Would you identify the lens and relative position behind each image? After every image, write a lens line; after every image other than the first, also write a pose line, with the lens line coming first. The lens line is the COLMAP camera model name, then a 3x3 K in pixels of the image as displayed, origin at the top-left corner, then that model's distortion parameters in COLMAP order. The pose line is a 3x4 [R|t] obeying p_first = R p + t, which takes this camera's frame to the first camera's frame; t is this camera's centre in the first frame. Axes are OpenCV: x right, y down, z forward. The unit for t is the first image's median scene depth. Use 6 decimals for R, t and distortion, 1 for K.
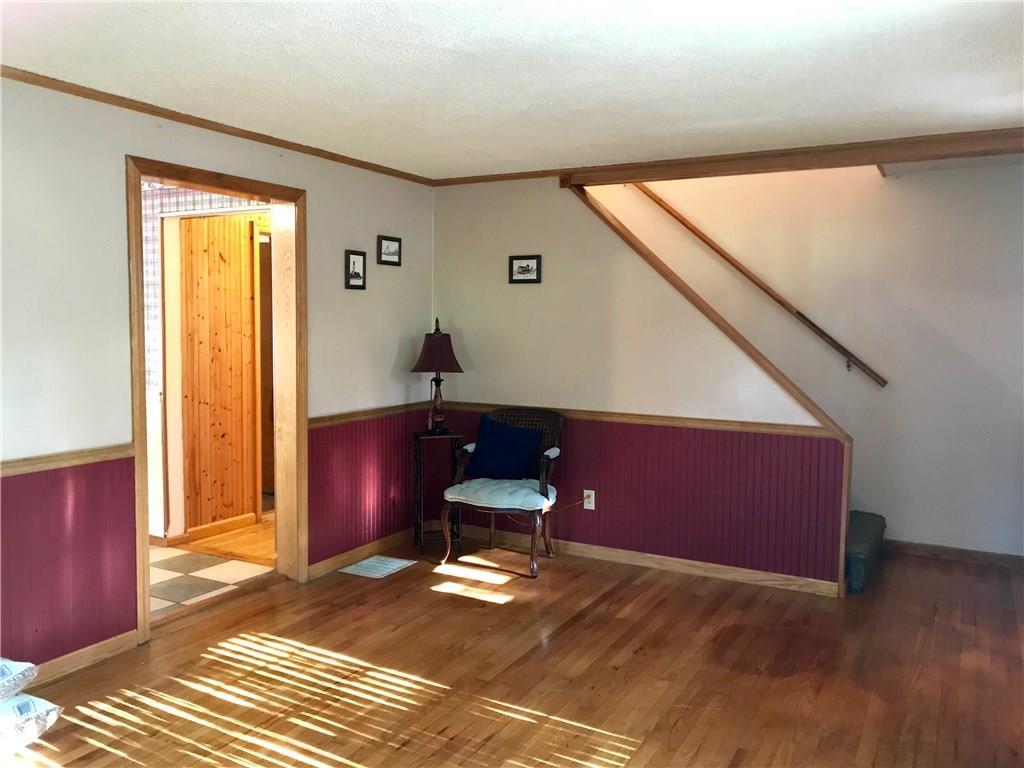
lens RADIAL K [[846.0, 0, 510.4], [0, 846.0, 382.0], [0, 0, 1]] dist [0.084143, -0.035164]
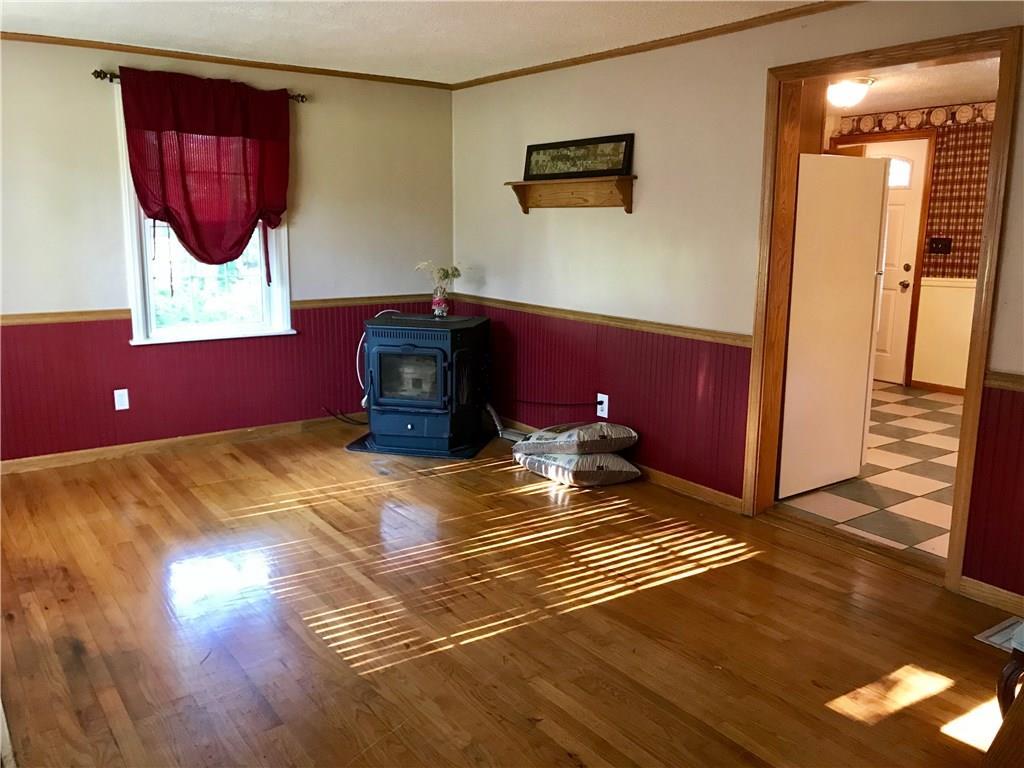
lens RADIAL K [[846.0, 0, 515.3], [0, 846.0, 382.3], [0, 0, 1]] dist [0.084143, -0.035164]
pose [[-0.423648, 0.158198, -0.891905, 0.722308], [-0.088858, 0.972624, 0.214723, -0.085904], [0.901458, 0.170220, -0.397994, 1.235942]]
